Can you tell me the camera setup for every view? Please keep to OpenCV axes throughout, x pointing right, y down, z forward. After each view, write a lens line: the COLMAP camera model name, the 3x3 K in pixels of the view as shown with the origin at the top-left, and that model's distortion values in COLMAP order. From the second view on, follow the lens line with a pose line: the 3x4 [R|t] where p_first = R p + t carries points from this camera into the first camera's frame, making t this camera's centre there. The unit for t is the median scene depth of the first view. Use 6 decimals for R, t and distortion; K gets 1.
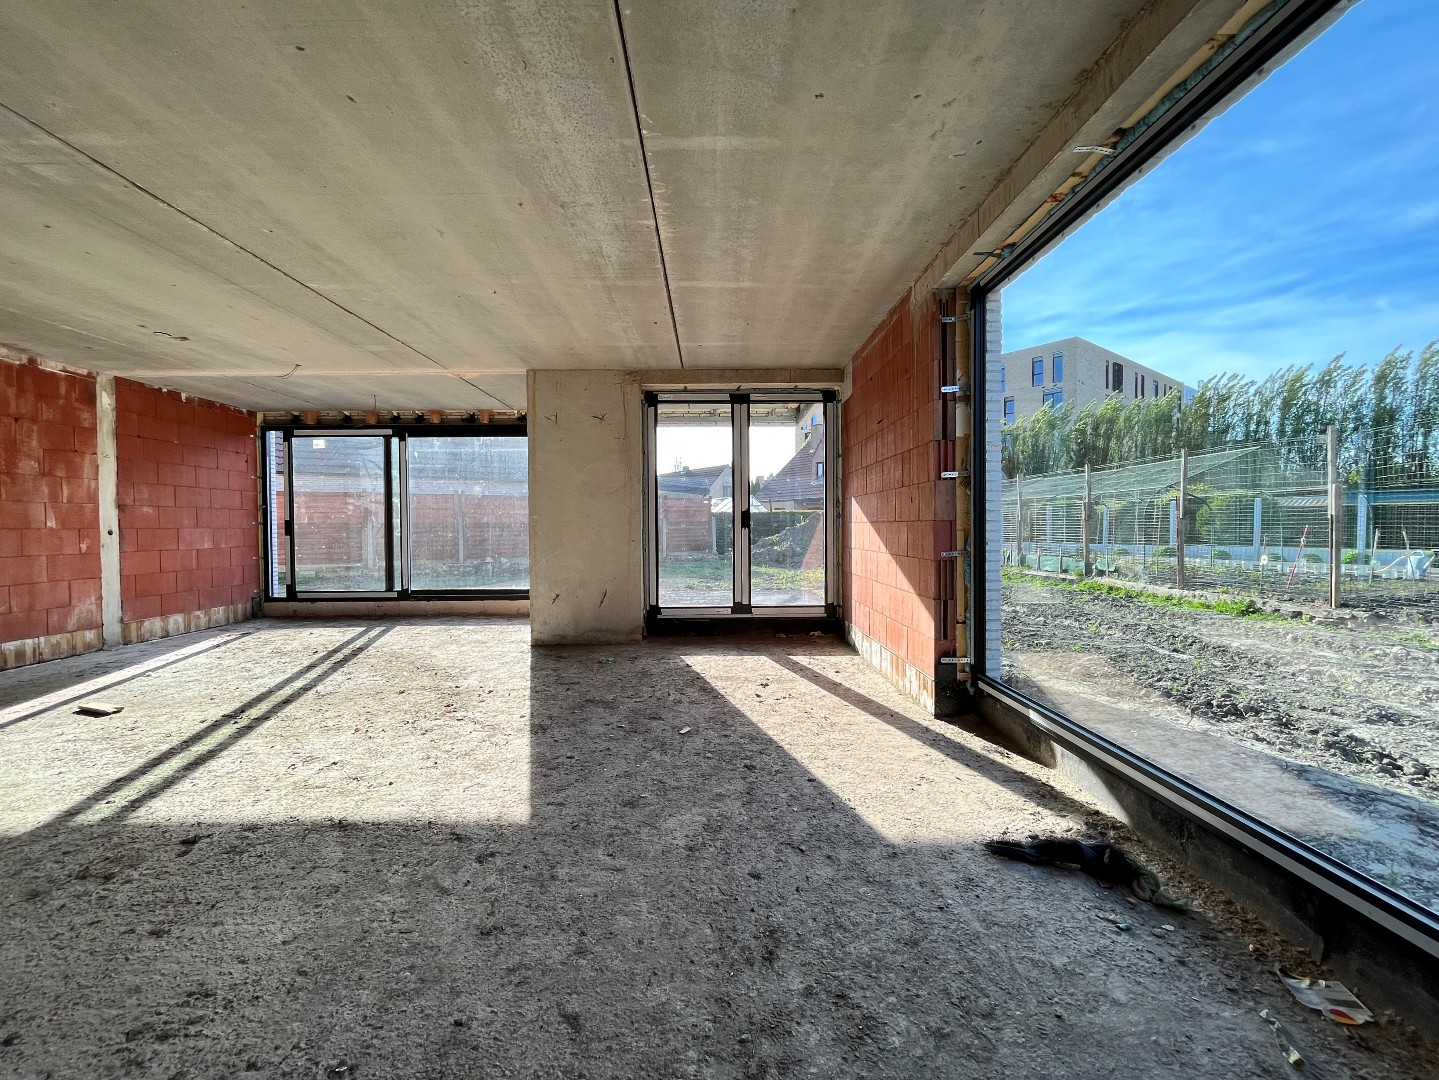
lens RADIAL K [[594.4, 0, 716.3], [0, 594.4, 538.8], [0, 0, 1]] dist [0.000408, -0.002061]
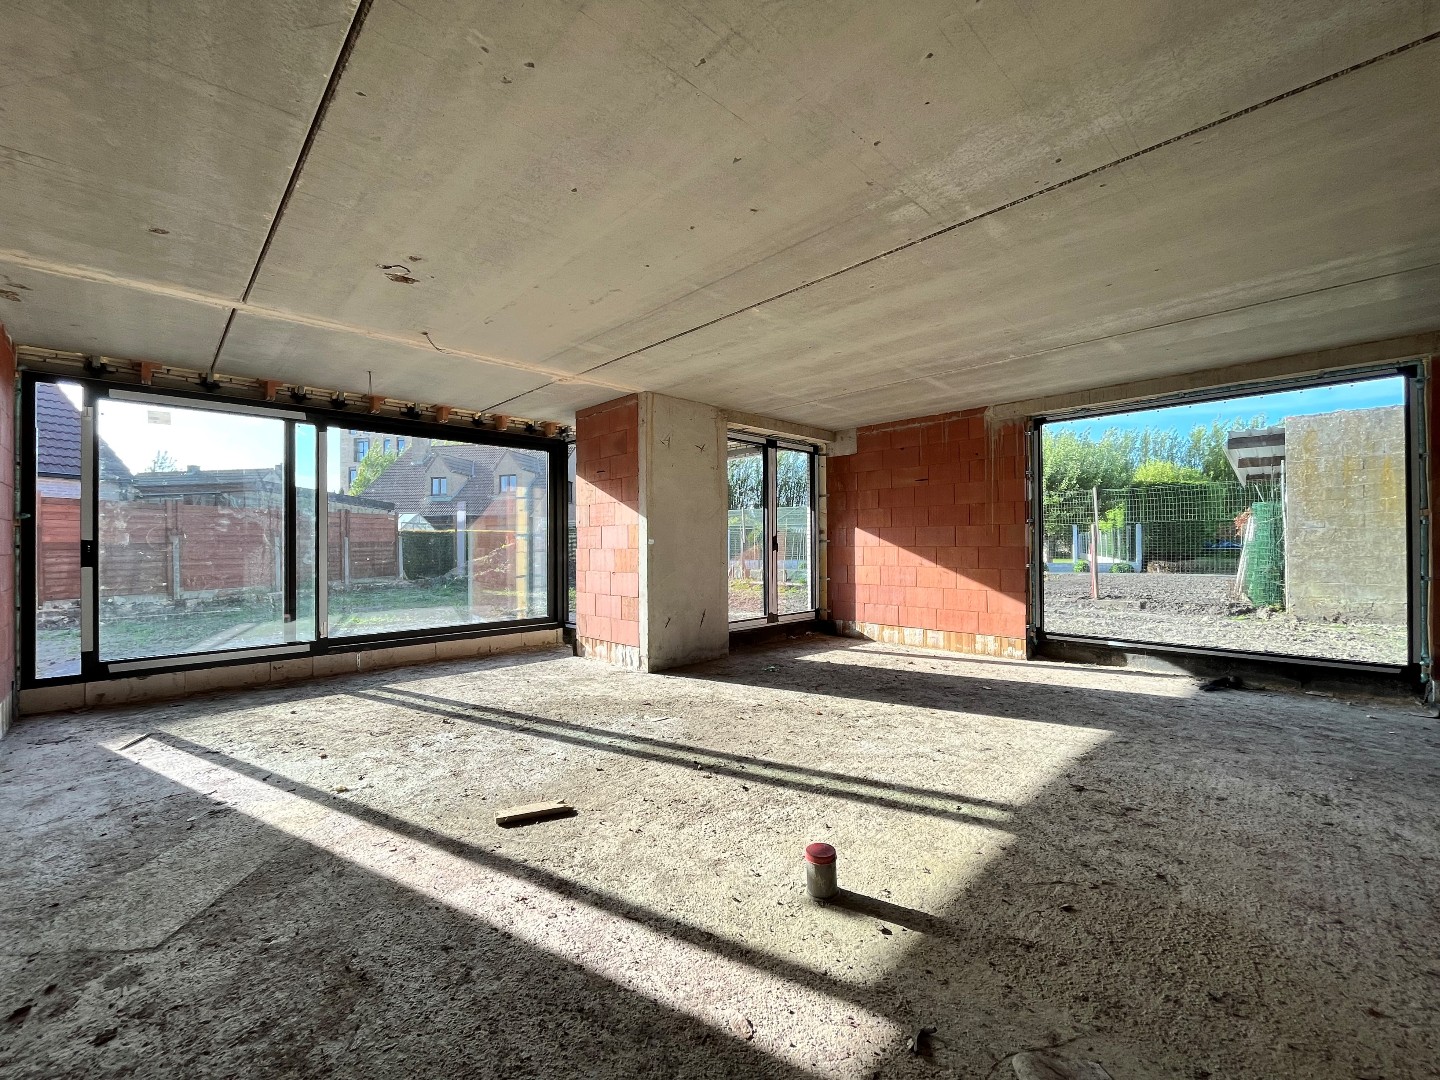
lens RADIAL K [[594.8, 0, 716.8], [0, 594.8, 538.8], [0, 0, 1]] dist [0.000408, -0.002061]
pose [[0.727435, 0.008301, 0.686127, -1.239136], [0.013984, 0.999540, -0.026919, -0.016262], [-0.686034, 0.029177, 0.726984, 0.291895]]
